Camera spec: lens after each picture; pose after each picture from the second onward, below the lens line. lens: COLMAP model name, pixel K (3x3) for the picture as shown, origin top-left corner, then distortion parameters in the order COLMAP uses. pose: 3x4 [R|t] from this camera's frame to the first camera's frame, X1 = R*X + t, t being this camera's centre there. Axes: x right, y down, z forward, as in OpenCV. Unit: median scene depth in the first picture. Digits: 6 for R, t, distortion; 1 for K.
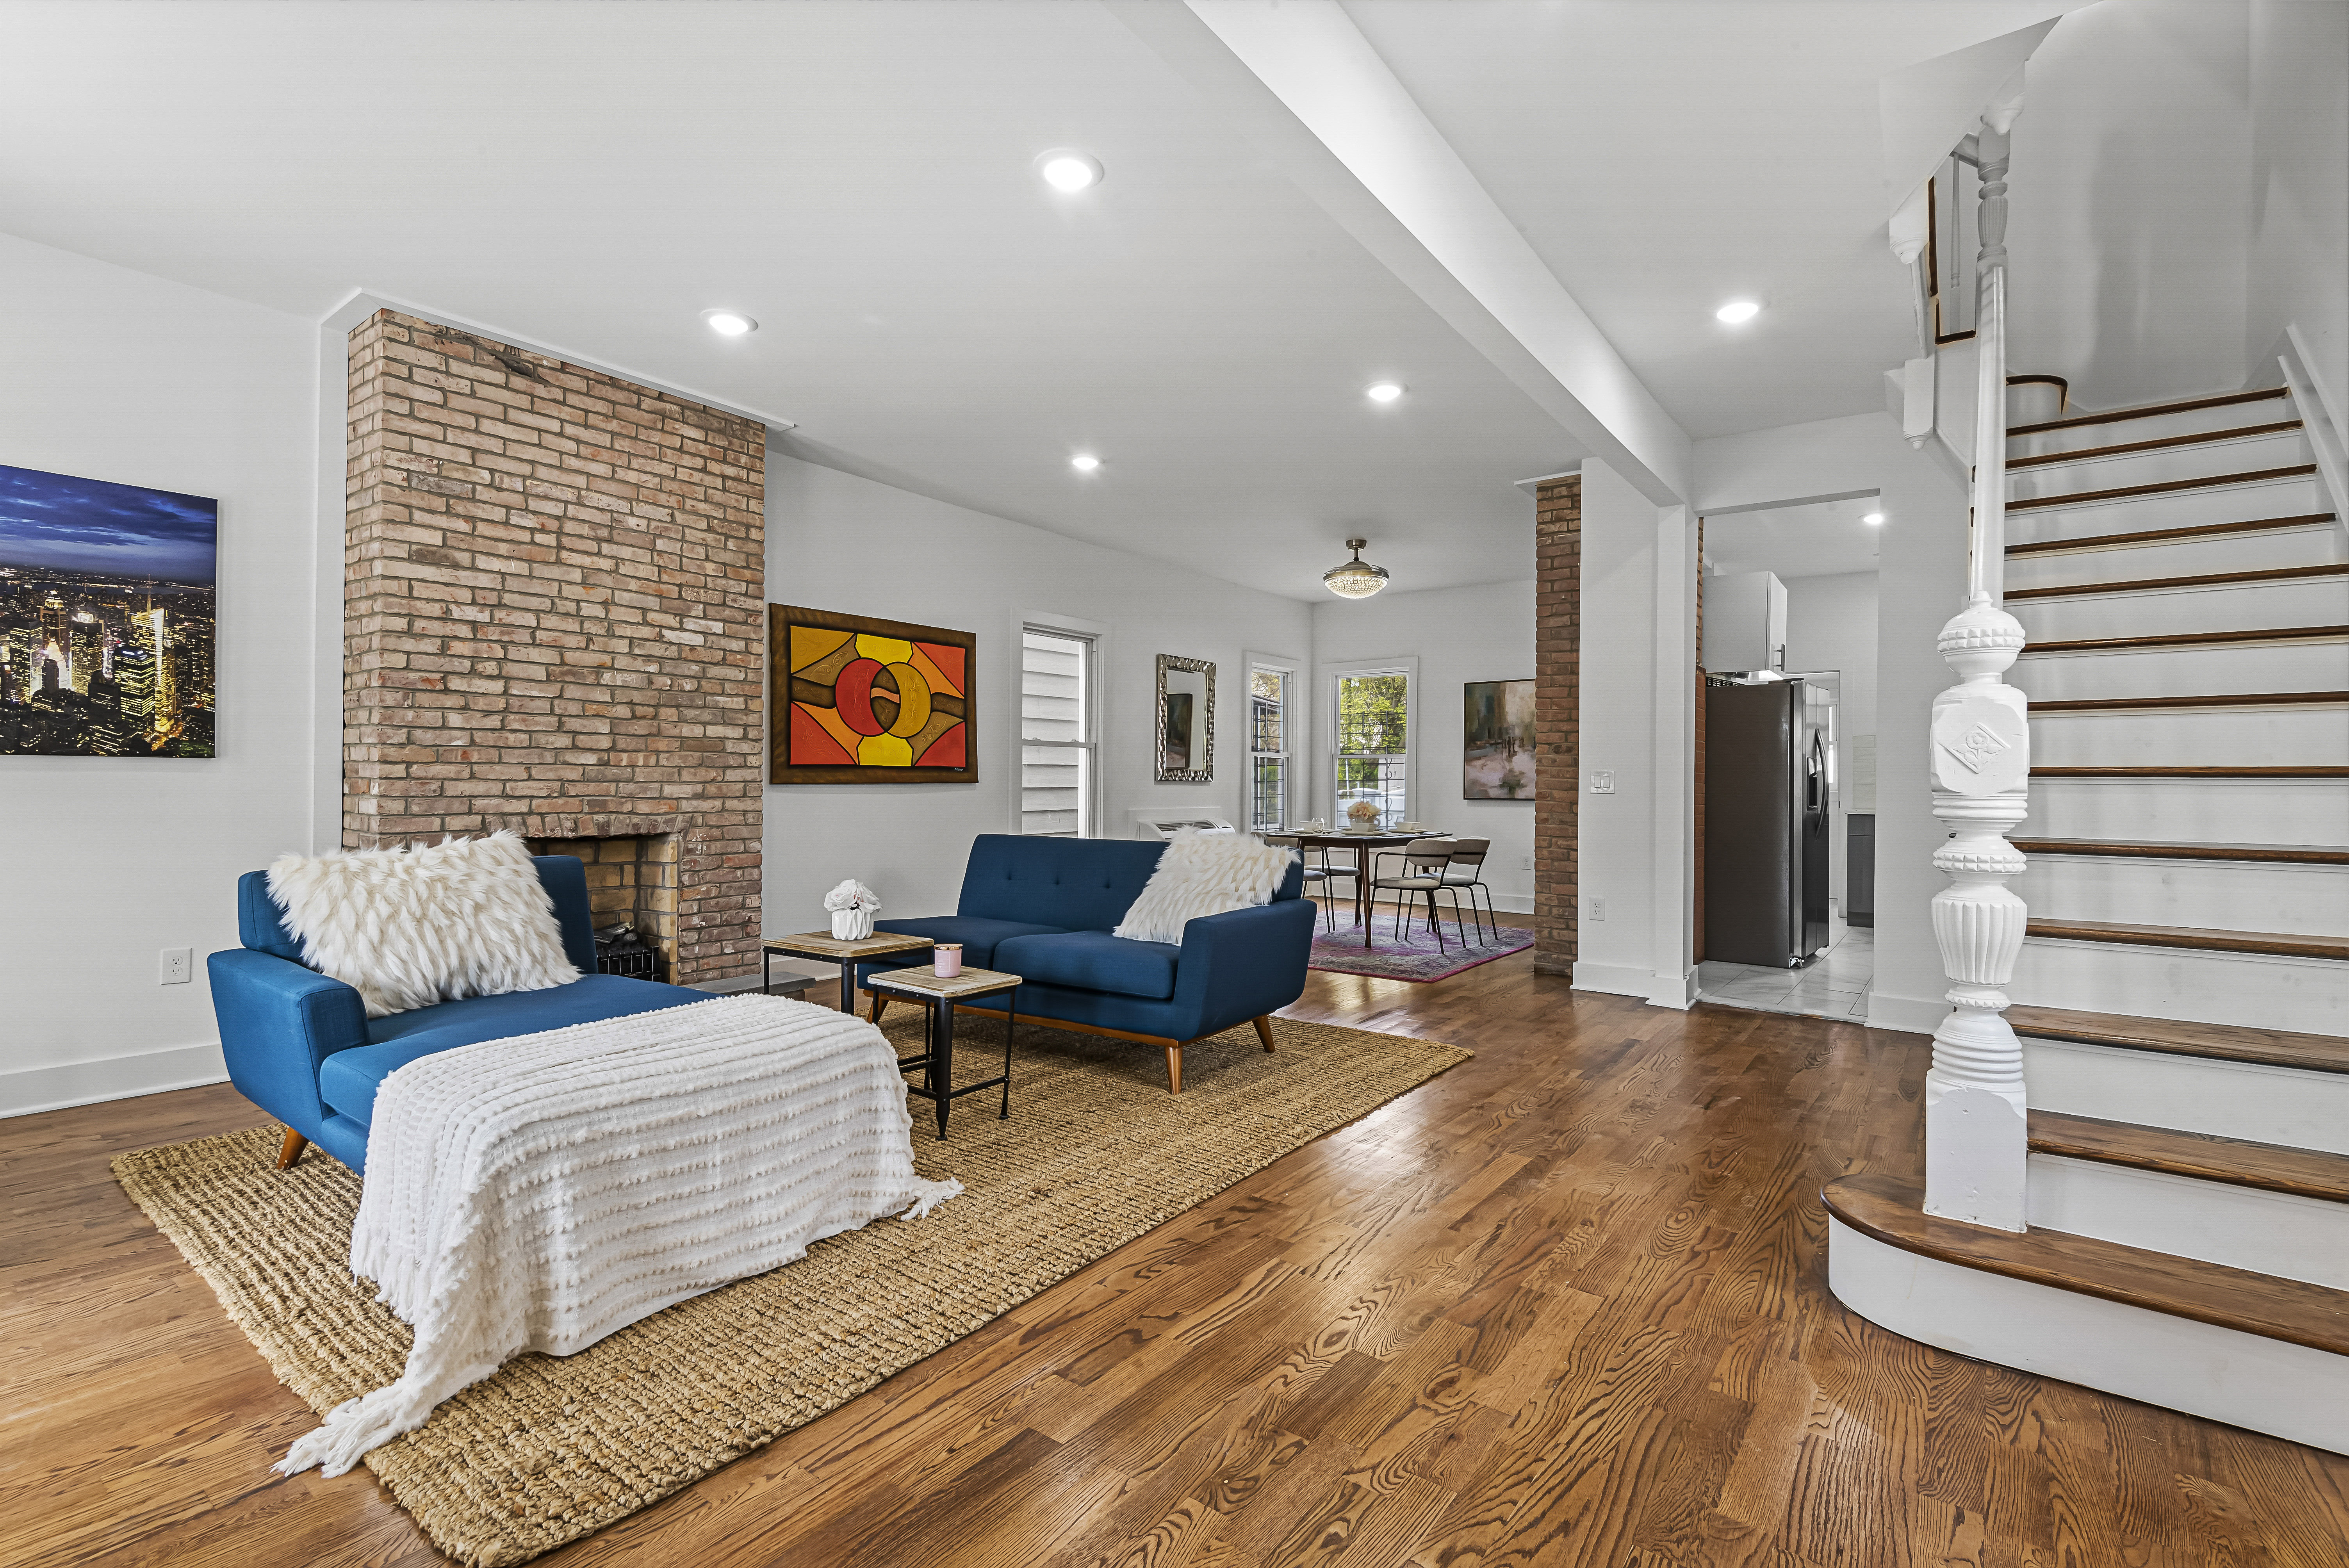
lens RADIAL K [[1058.0, 0, 1179.2], [0, 1058.0, 794.5], [0, 0, 1]] dist [0.022917, -0.013624]
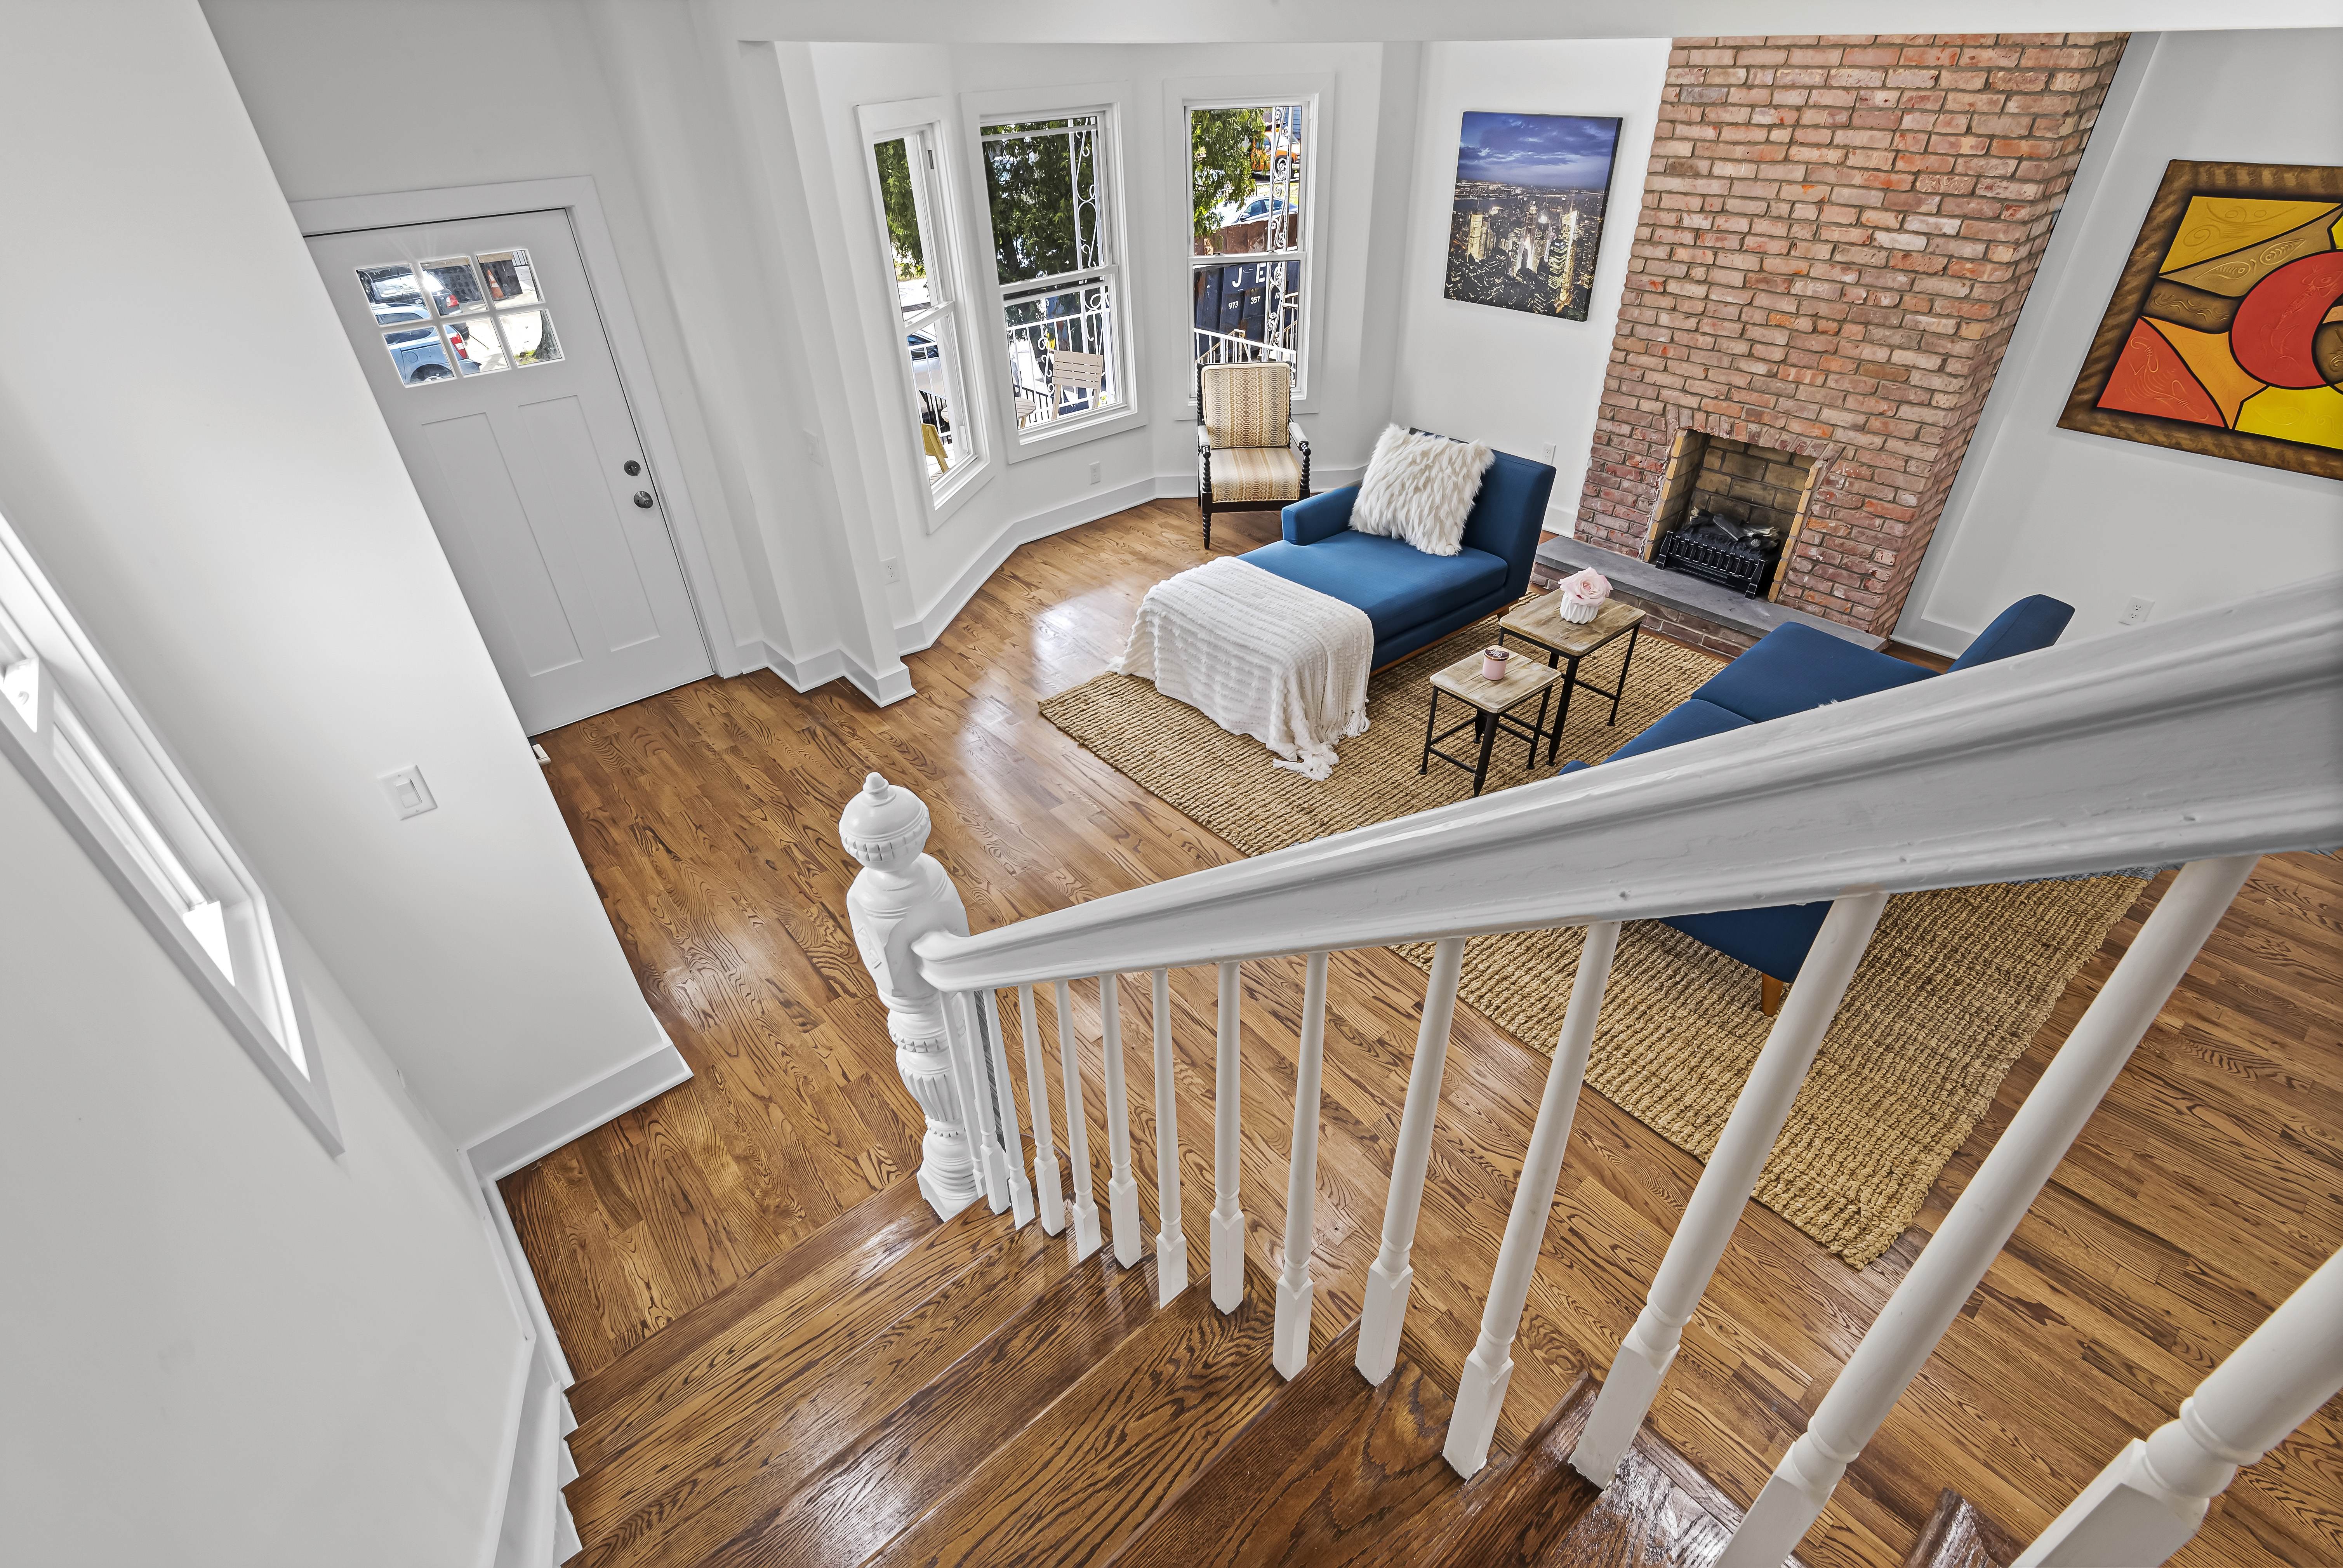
lens RADIAL K [[1055.3, 0, 1196.7], [0, 1055.3, 797.1], [0, 0, 1]] dist [0.022917, -0.013624]
pose [[-0.209608, 0.576650, -0.789645, 0.671573], [0.007519, 0.808512, 0.588432, -0.325298], [0.977757, 0.117403, -0.173806, 0.696262]]
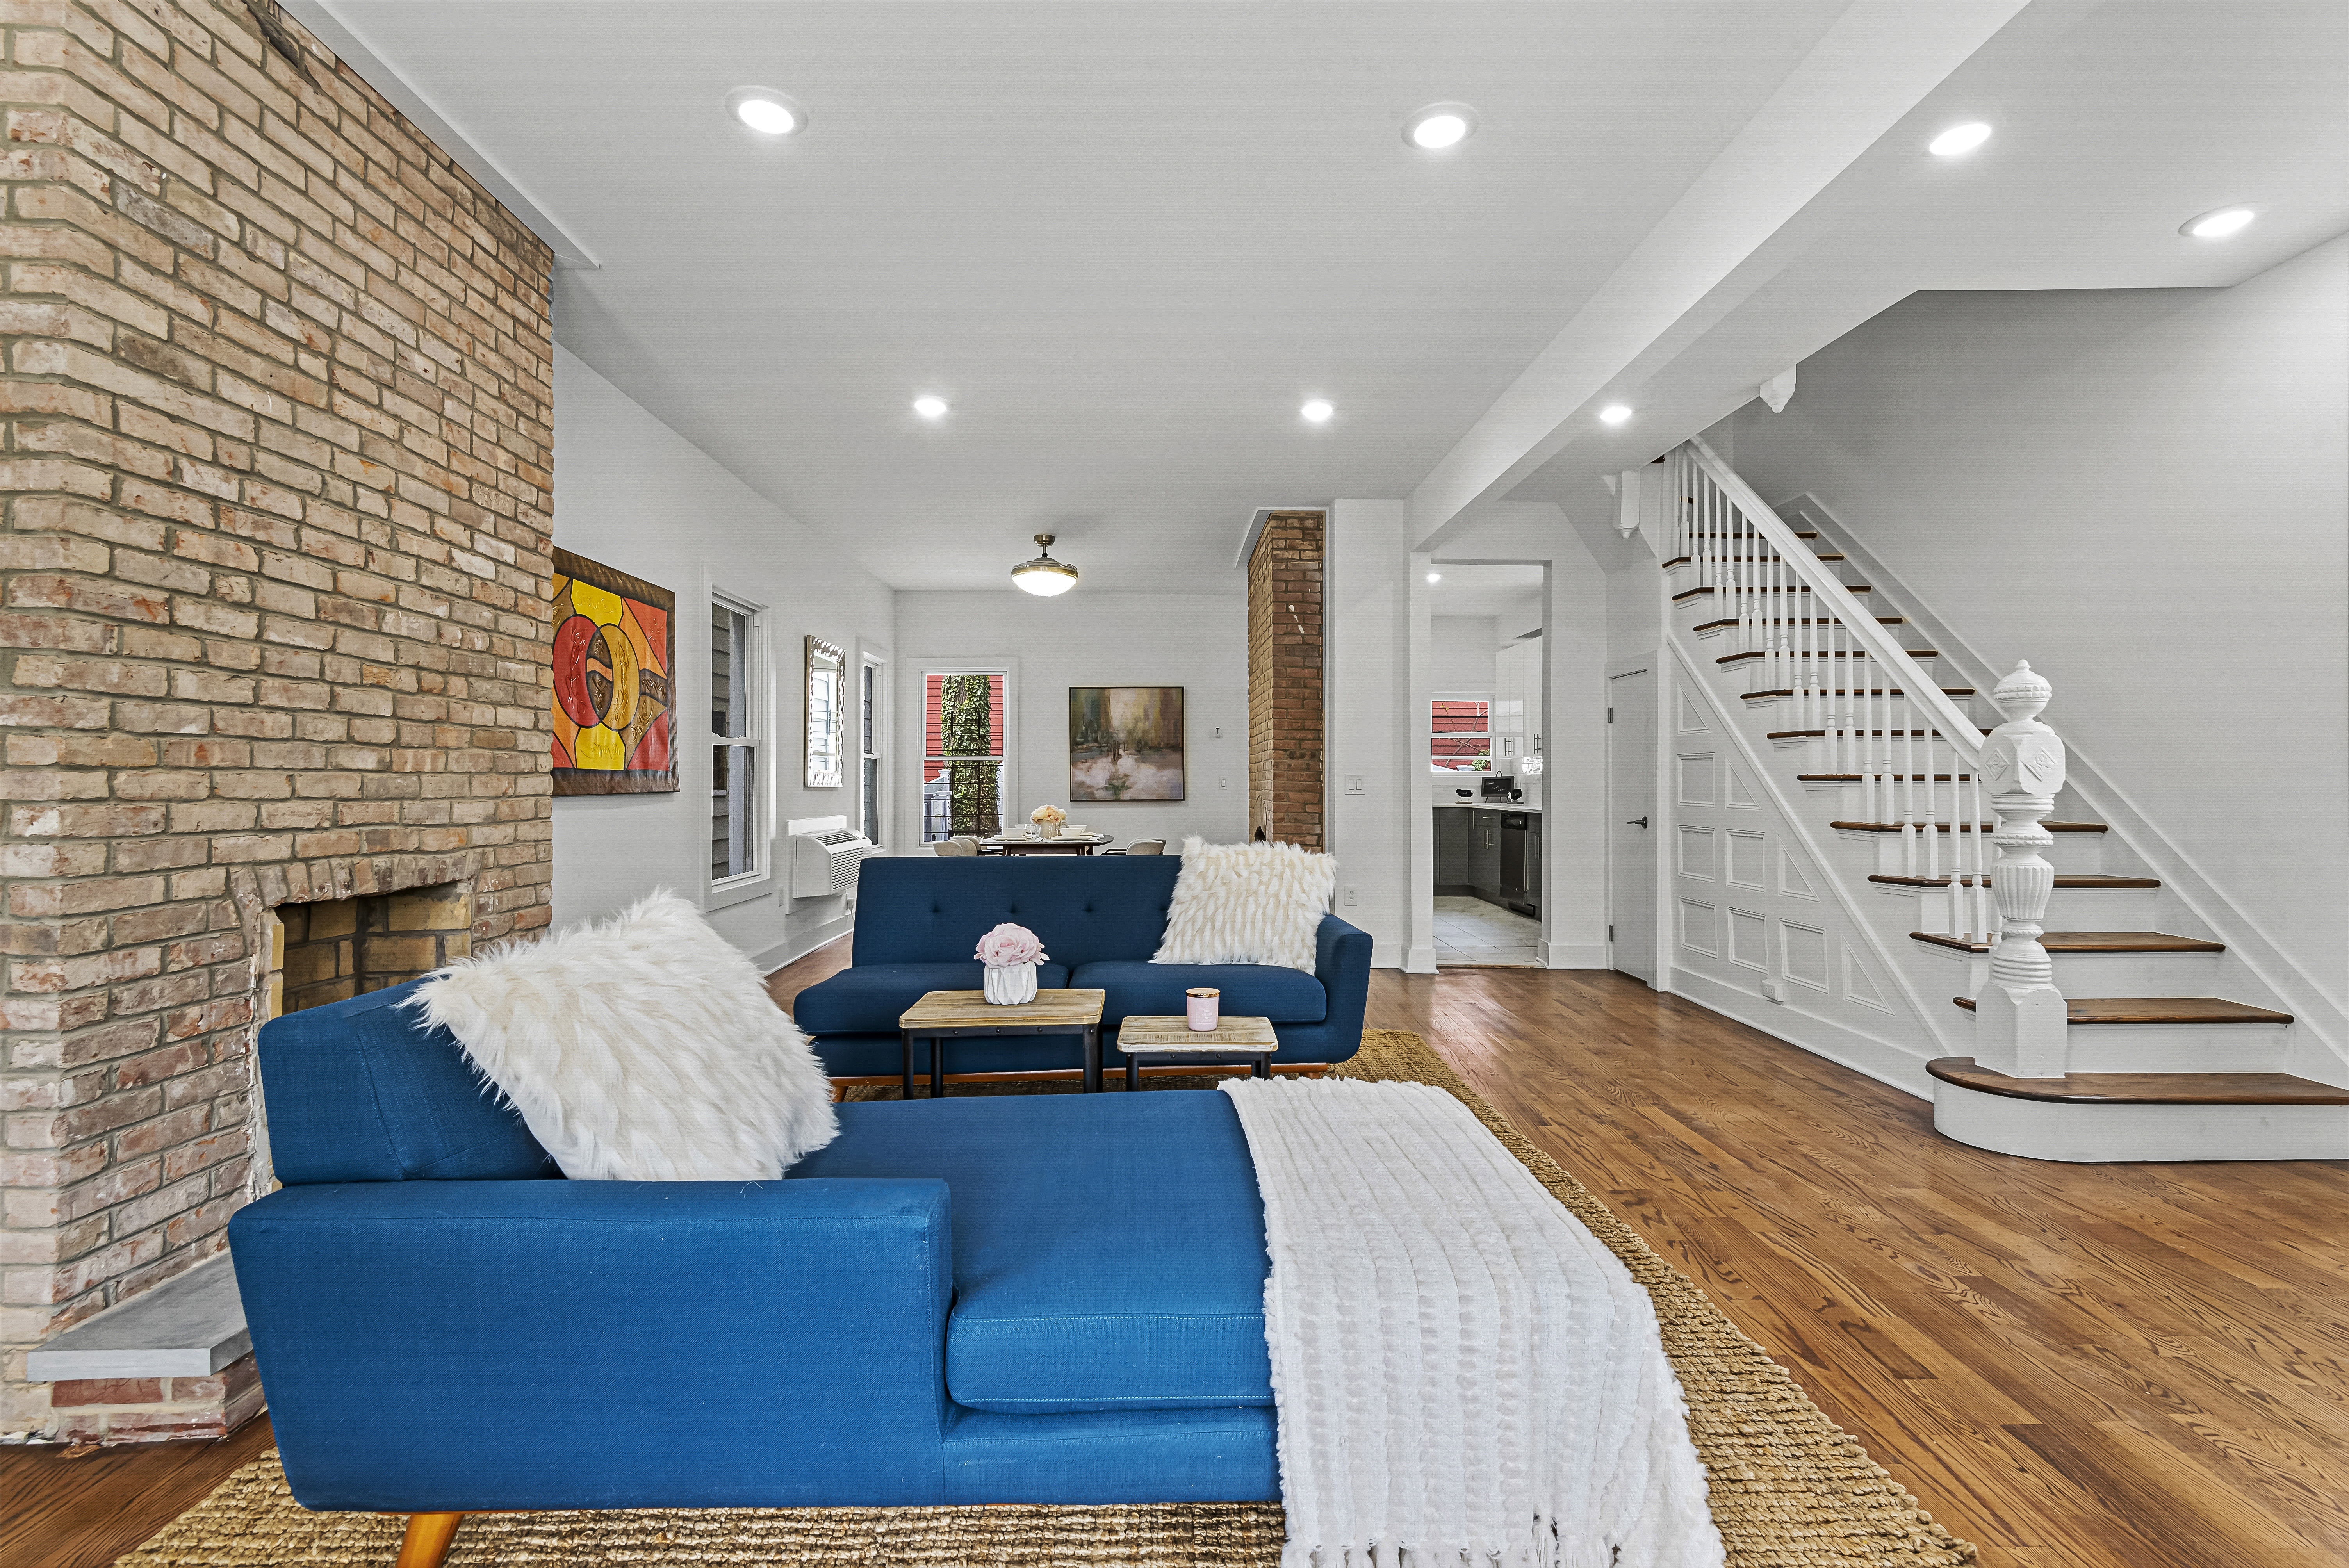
lens RADIAL K [[1058.0, 0, 1174.2], [0, 1058.0, 798.7], [0, 0, 1]] dist [0.022917, -0.013624]
pose [[0.788627, -0.015866, 0.614667, -0.576785], [0.012692, 0.999874, 0.009526, -0.012859], [-0.614741, 0.000289, 0.788729, 0.280204]]
